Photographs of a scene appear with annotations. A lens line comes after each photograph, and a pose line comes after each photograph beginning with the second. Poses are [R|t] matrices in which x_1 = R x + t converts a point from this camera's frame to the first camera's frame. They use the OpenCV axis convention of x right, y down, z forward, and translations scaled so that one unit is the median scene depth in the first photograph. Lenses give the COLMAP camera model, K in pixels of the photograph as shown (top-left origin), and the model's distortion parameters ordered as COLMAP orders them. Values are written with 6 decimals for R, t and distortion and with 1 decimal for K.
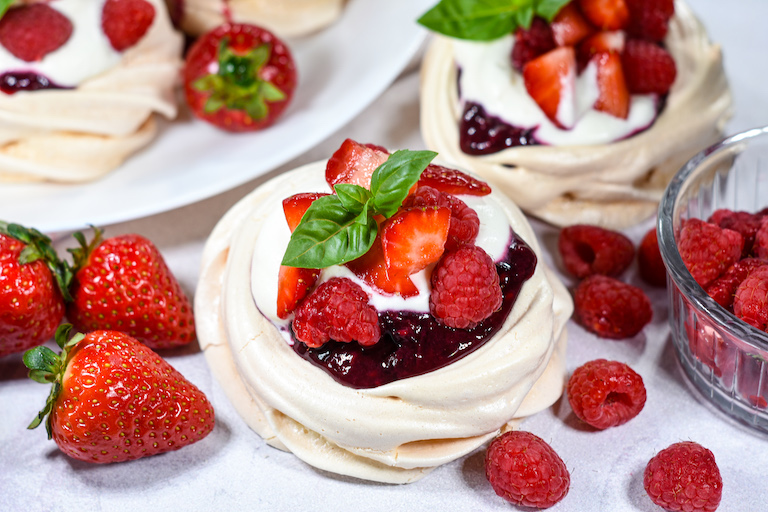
lens RADIAL K [[1925.9, 0, 384.0], [0, 1925.9, 256.0], [0, 0, 1]] dist [-0.144131, -0.188372]
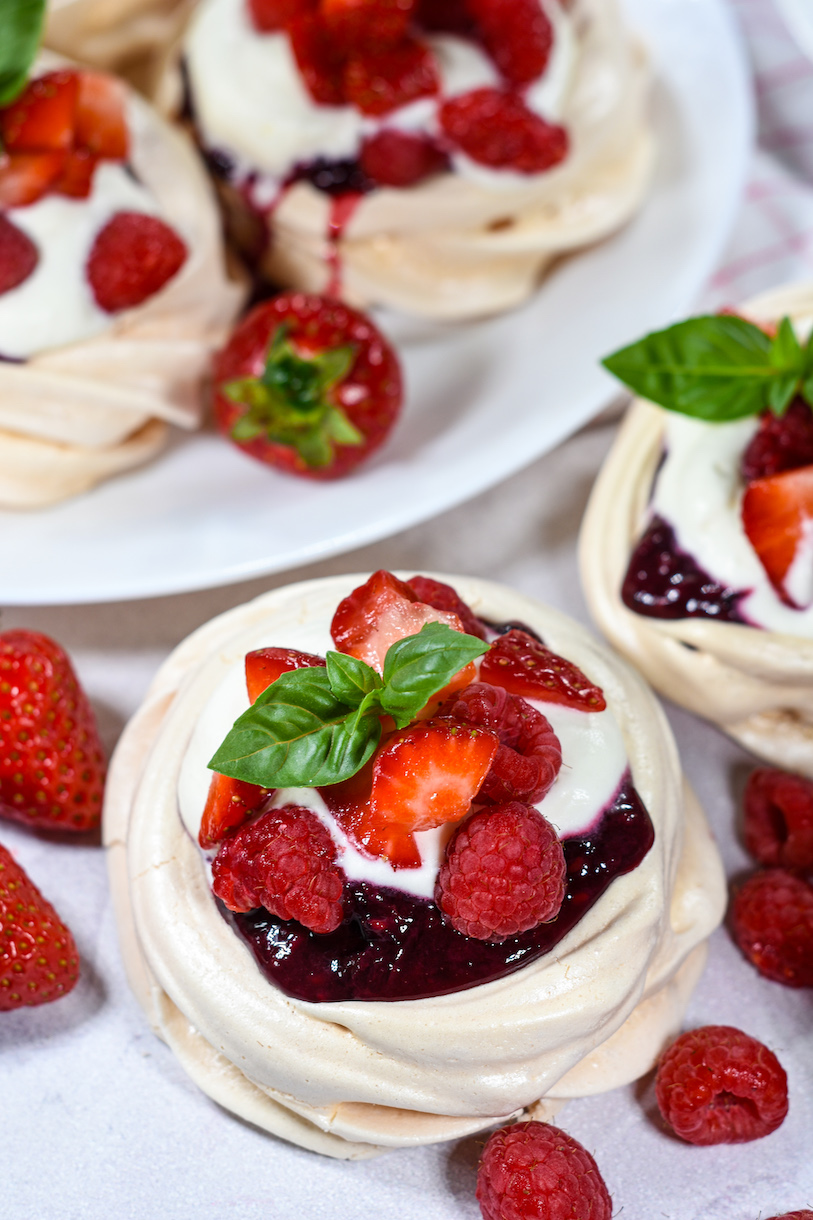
lens RADIAL K [[3059.3, 0, 406.5], [0, 3059.3, 610.0], [0, 0, 1]] dist [-0.144131, -0.188372]
pose [[0.959365, 0.215128, -0.182587, 0.164395], [-0.199147, 0.974649, 0.101977, -0.148132], [0.199896, -0.061471, 0.977887, 0.086165]]
